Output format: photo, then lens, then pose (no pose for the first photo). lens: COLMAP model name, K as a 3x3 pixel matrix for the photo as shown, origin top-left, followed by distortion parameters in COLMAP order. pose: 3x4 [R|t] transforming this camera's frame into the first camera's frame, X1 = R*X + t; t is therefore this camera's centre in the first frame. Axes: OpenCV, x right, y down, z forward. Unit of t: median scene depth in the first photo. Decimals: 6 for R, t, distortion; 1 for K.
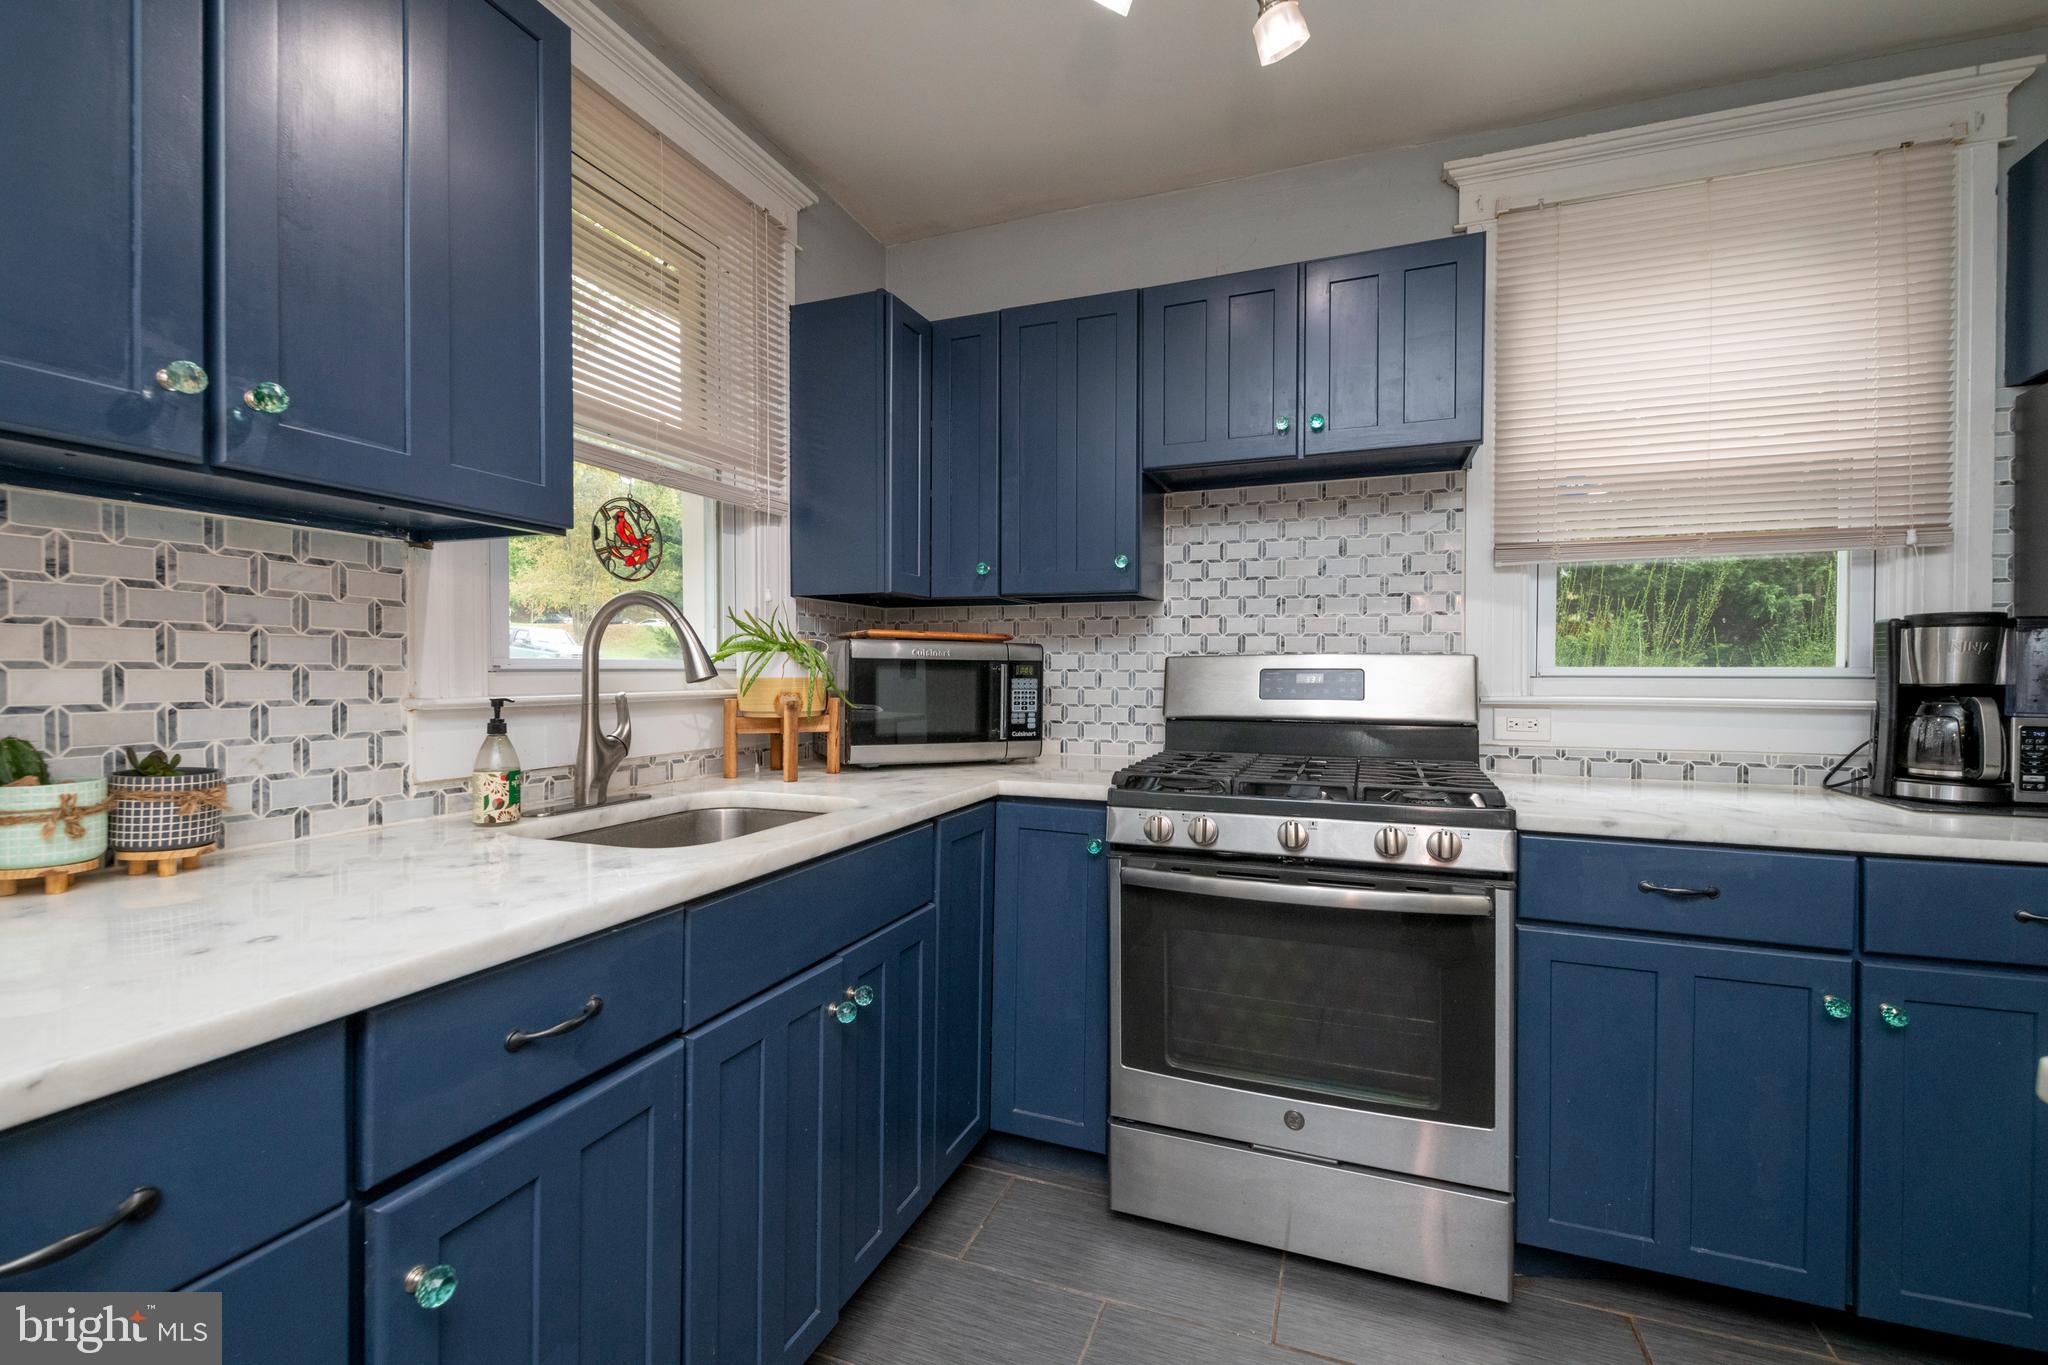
lens RADIAL K [[860.3, 0, 1026.7], [0, 860.3, 679.2], [0, 0, 1]] dist [0.001924, -0.003661]
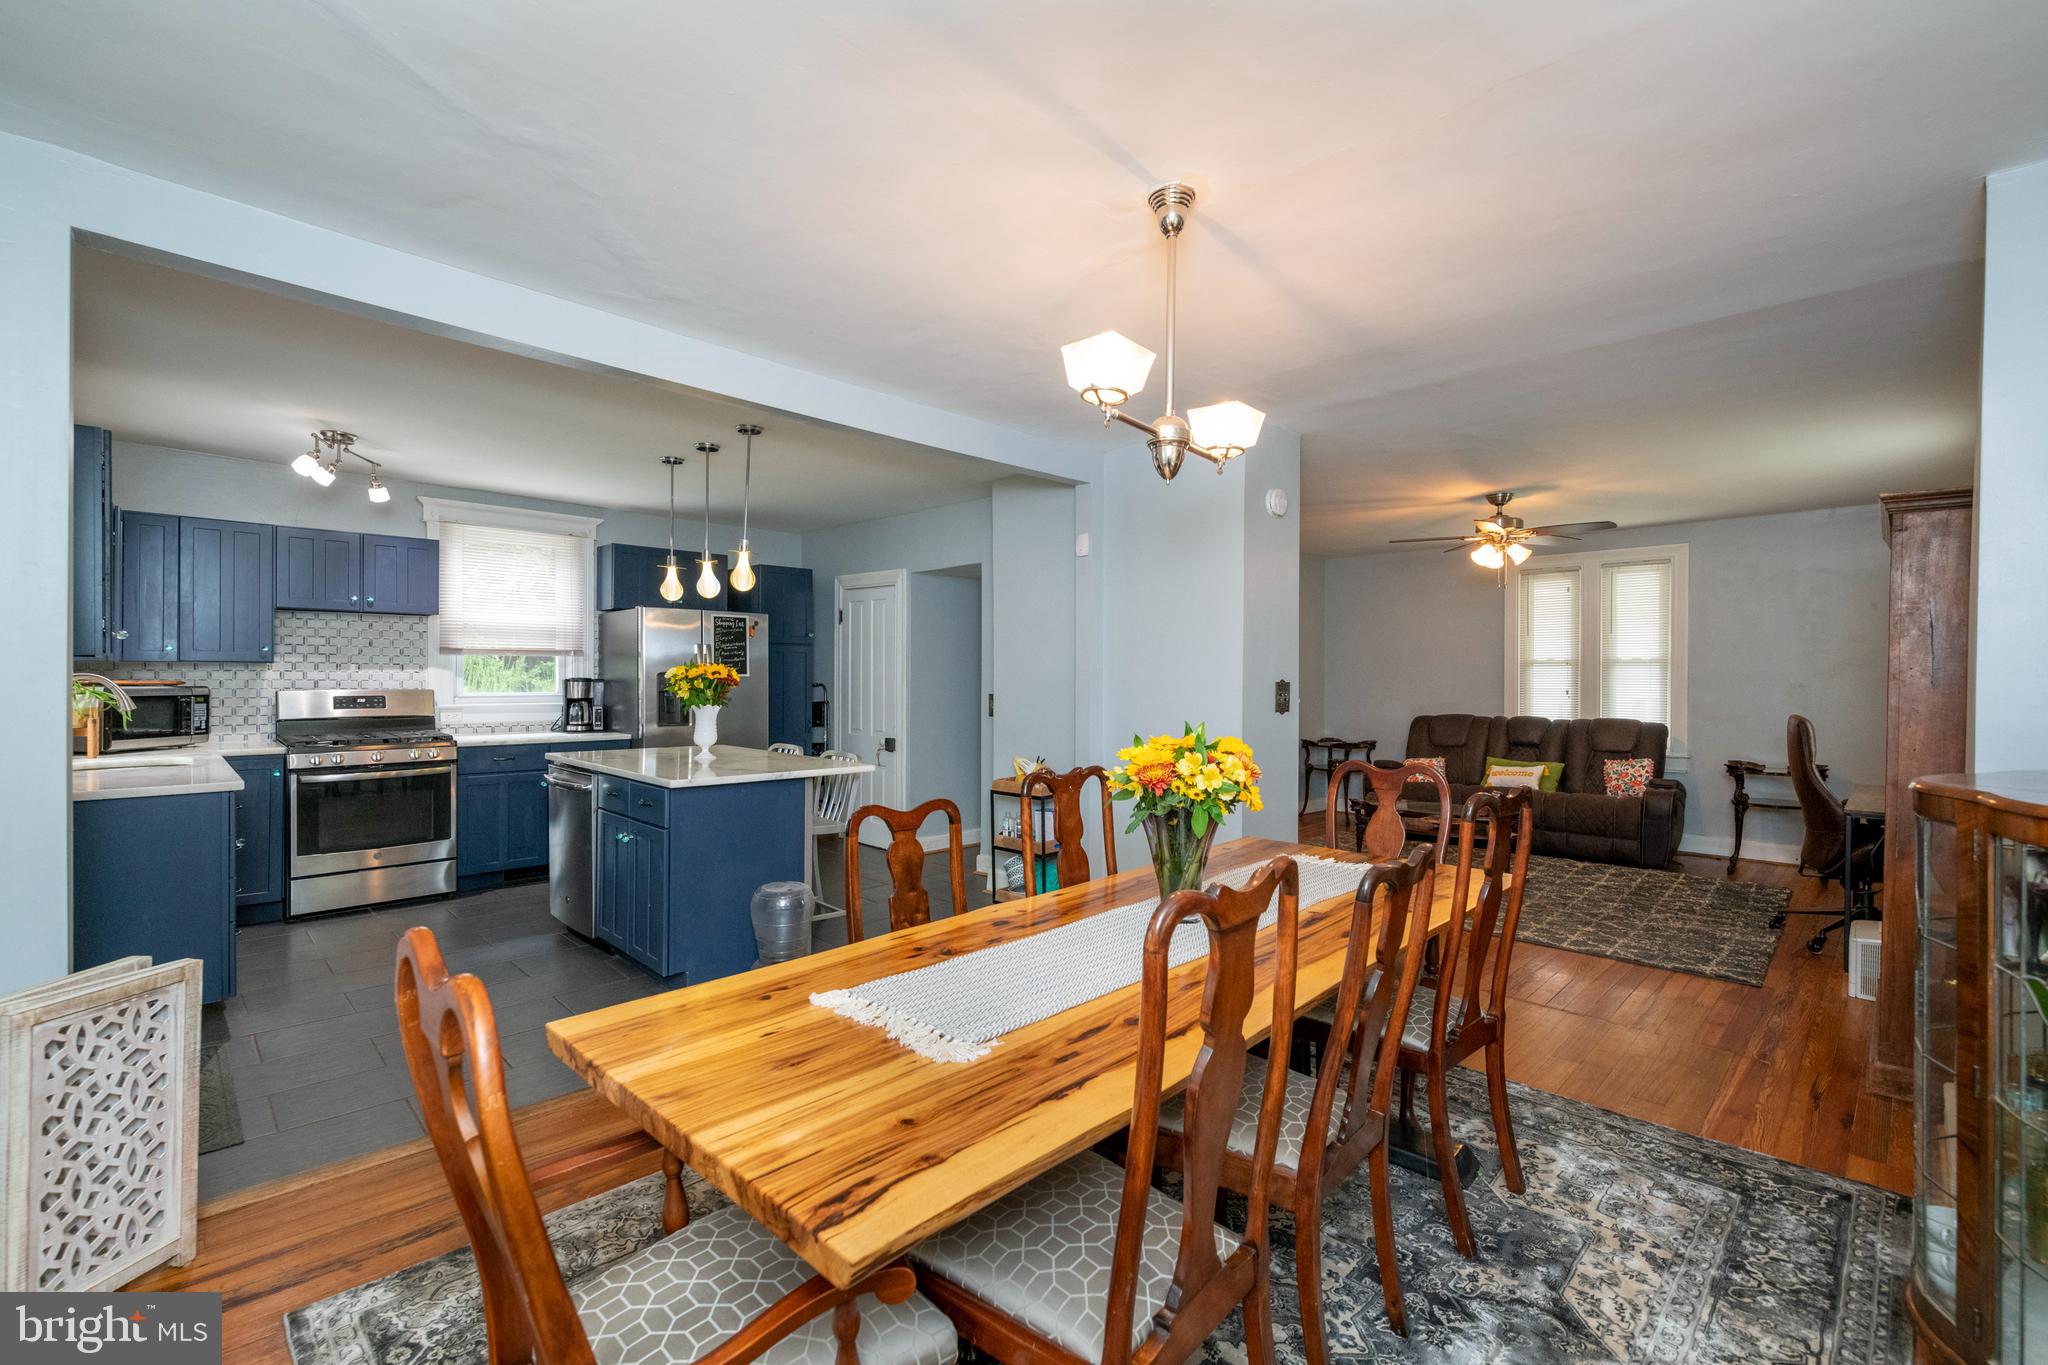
lens RADIAL K [[860.3, 0, 1025.5], [0, 860.3, 682.3], [0, 0, 1]] dist [0.001924, -0.003661]
pose [[0.401857, -0.007406, 0.915672, -1.195902], [0.006820, 0.999964, 0.005095, -0.053889], [-0.915677, 0.004197, 0.401893, -1.764124]]
